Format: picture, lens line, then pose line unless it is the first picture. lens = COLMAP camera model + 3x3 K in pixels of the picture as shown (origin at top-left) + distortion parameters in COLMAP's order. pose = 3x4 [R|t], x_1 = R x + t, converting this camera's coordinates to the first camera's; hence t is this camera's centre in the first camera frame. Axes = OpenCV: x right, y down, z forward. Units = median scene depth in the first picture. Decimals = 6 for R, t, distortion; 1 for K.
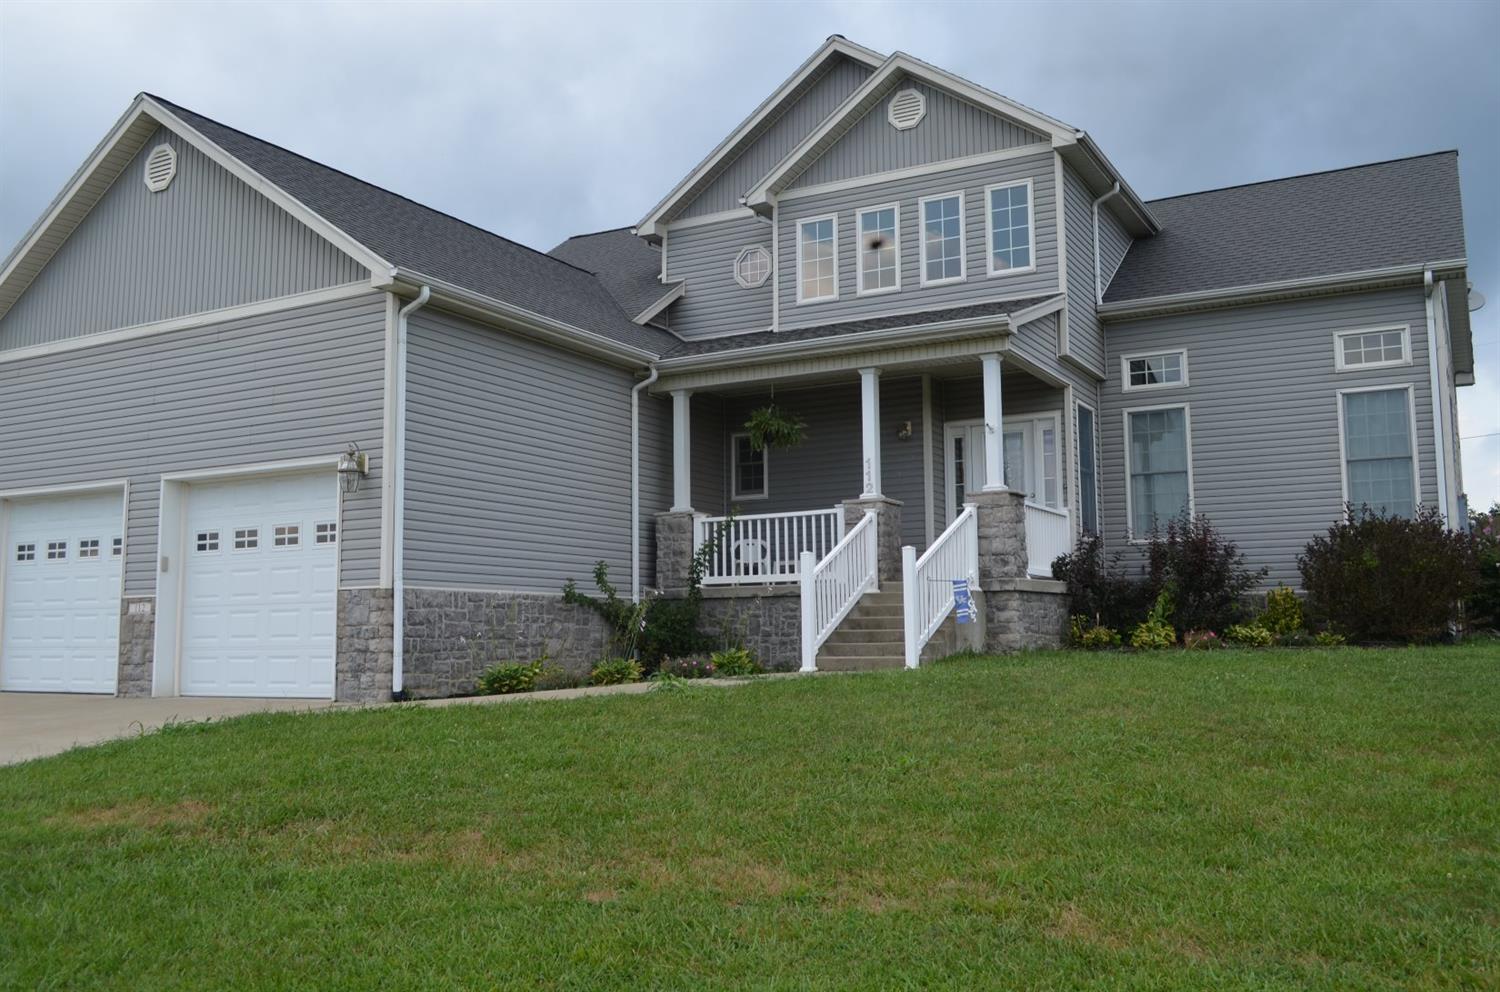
lens RADIAL K [[1331.0, 0, 754.0], [0, 1331.0, 491.8], [0, 0, 1]] dist [-0.022724, -0.007052]
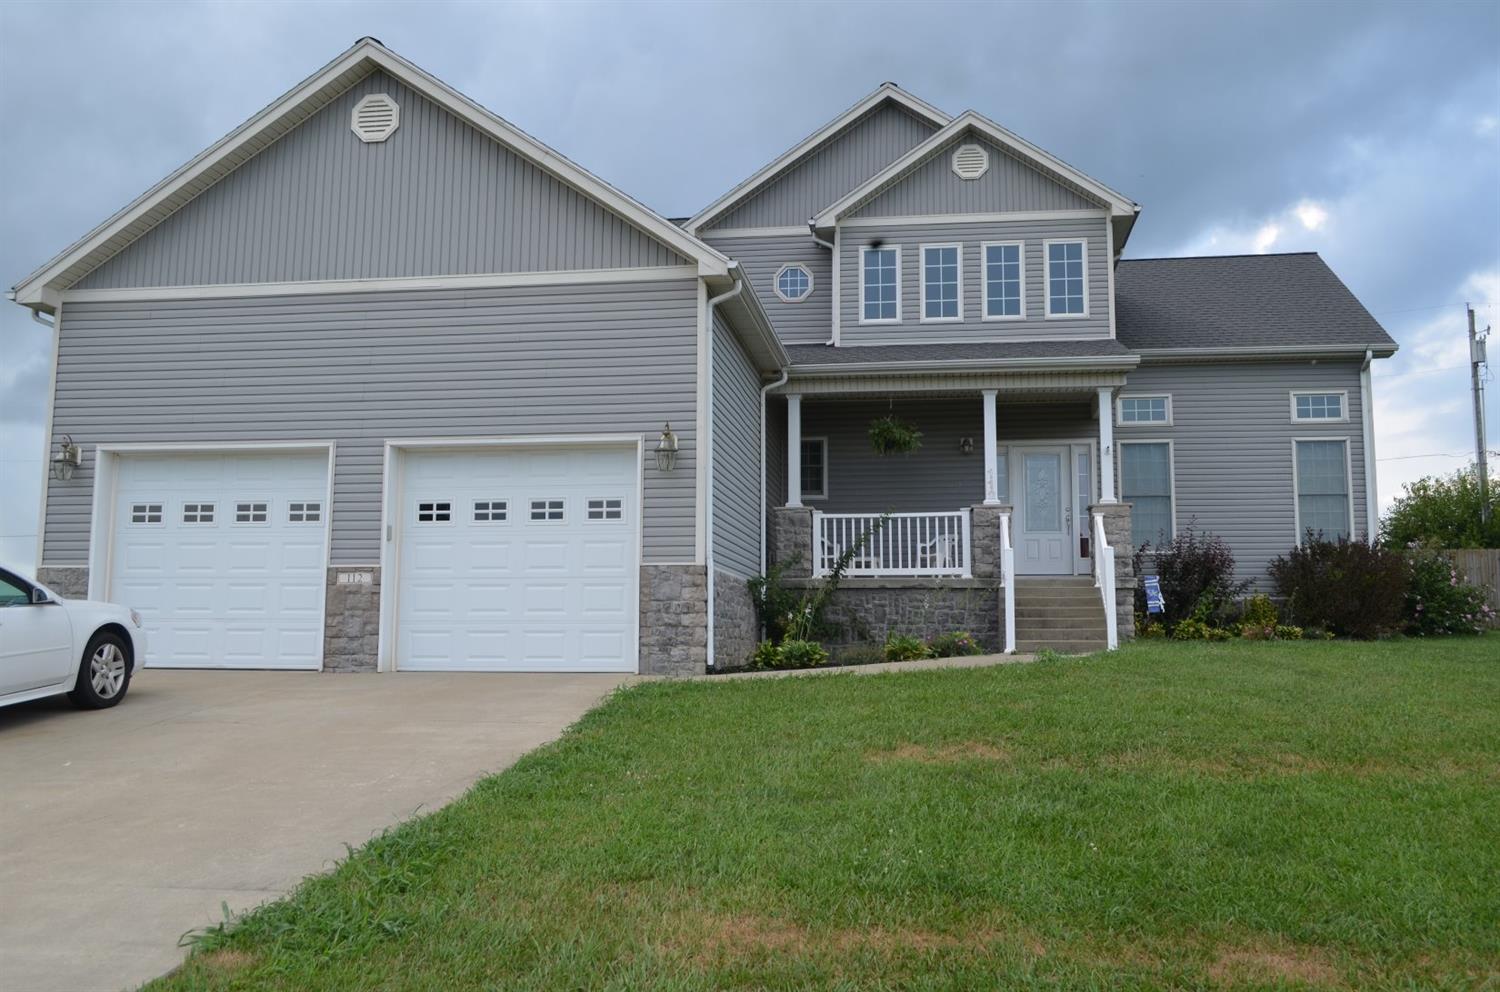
lens RADIAL K [[1331.0, 0, 748.6], [0, 1331.0, 487.9], [0, 0, 1]] dist [-0.022724, -0.007052]
pose [[0.935058, 0.058293, 0.349669, -0.521149], [-0.053754, 0.998297, -0.022678, 0.028876], [-0.350395, 0.002409, 0.936599, 0.010421]]
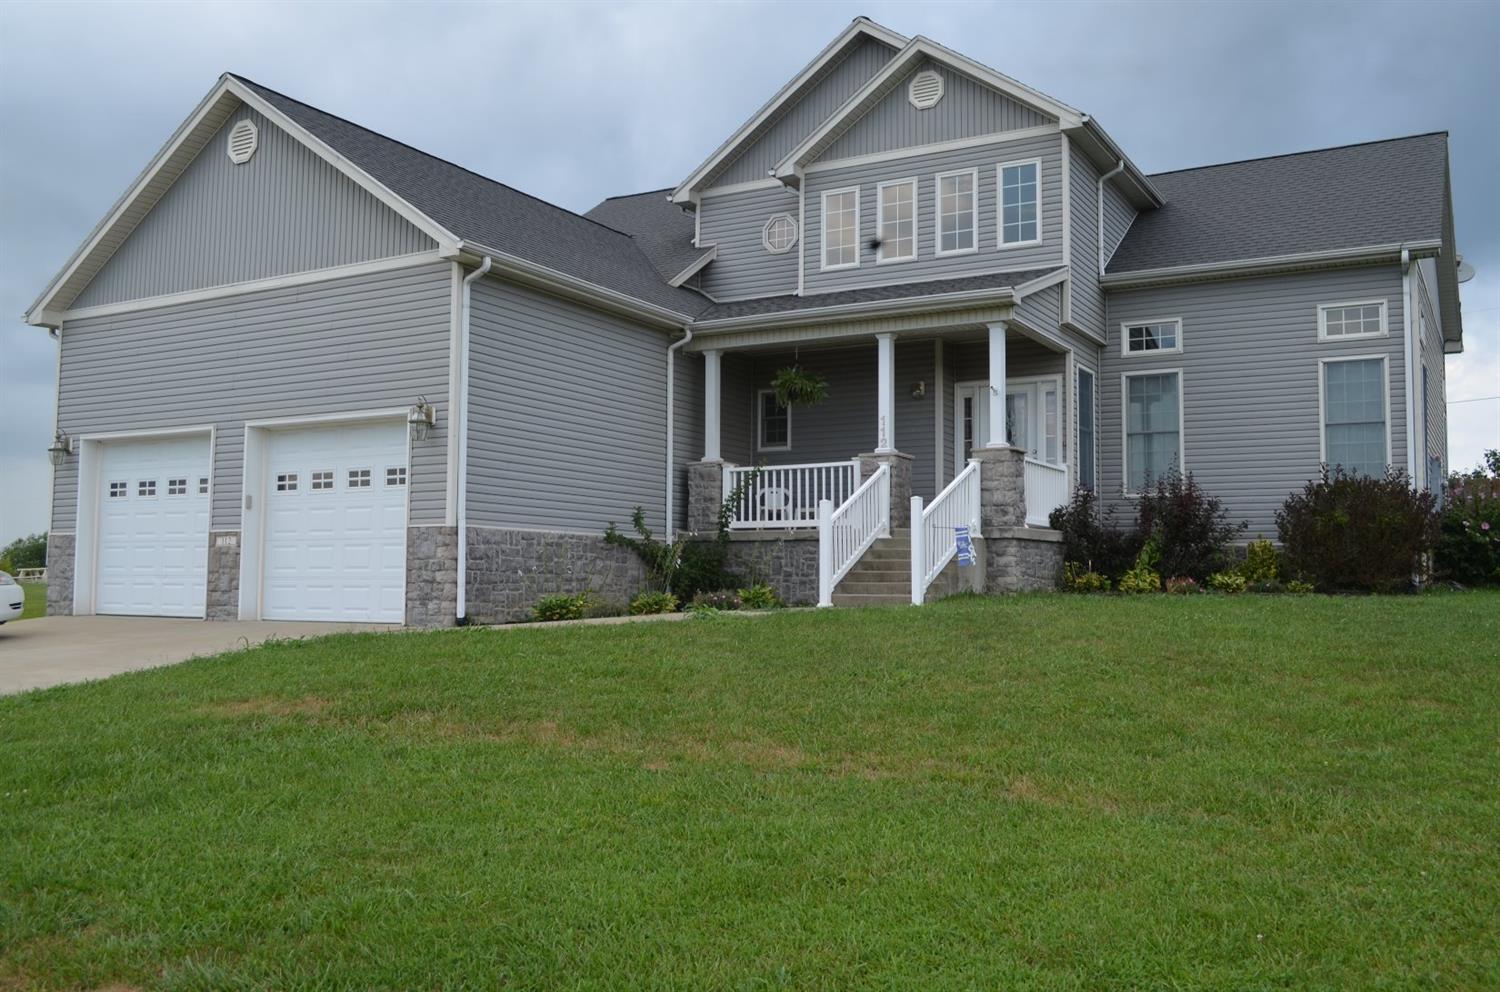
lens RADIAL K [[1331.0, 0, 752.5], [0, 1331.0, 492.8], [0, 0, 1]] dist [-0.022724, -0.007052]
pose [[0.999723, 0.015967, -0.017269, -0.001912], [-0.015263, 0.999076, 0.040173, -0.004342], [0.017894, -0.039898, 0.999044, -0.103553]]
